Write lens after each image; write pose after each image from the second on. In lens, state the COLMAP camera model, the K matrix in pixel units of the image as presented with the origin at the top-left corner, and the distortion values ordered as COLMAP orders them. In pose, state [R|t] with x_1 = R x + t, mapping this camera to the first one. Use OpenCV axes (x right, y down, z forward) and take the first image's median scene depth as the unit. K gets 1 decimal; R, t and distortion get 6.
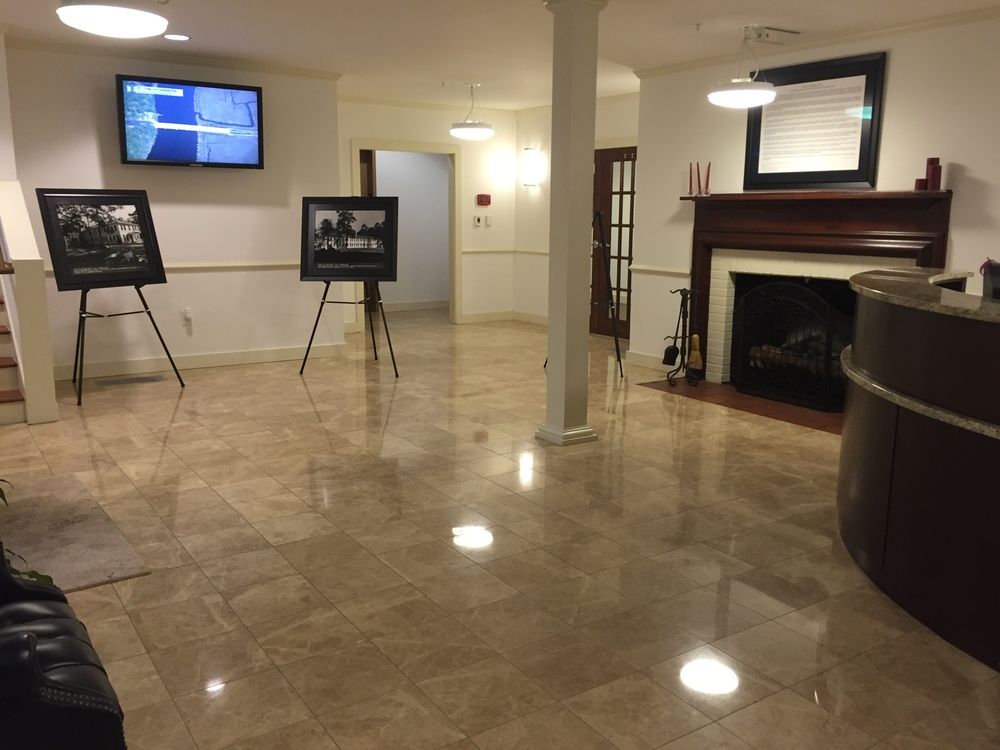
lens RADIAL K [[866.3, 0, 508.0], [0, 866.3, 373.0], [0, 0, 1]] dist [0.021457, -0.043518]
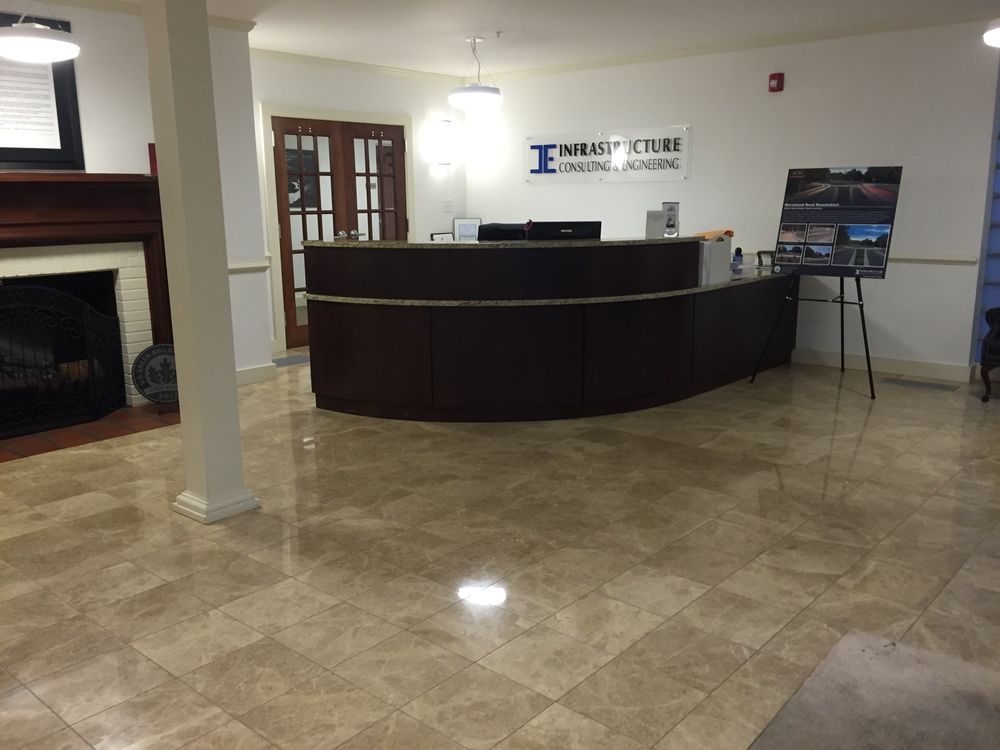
lens RADIAL K [[866.3, 0, 508.1], [0, 866.3, 376.9], [0, 0, 1]] dist [0.021457, -0.043518]
pose [[-0.258655, -0.212412, 0.942326, -0.887554], [0.192901, 0.944516, 0.265854, -0.237824], [-0.946513, 0.250541, -0.203329, 1.188086]]
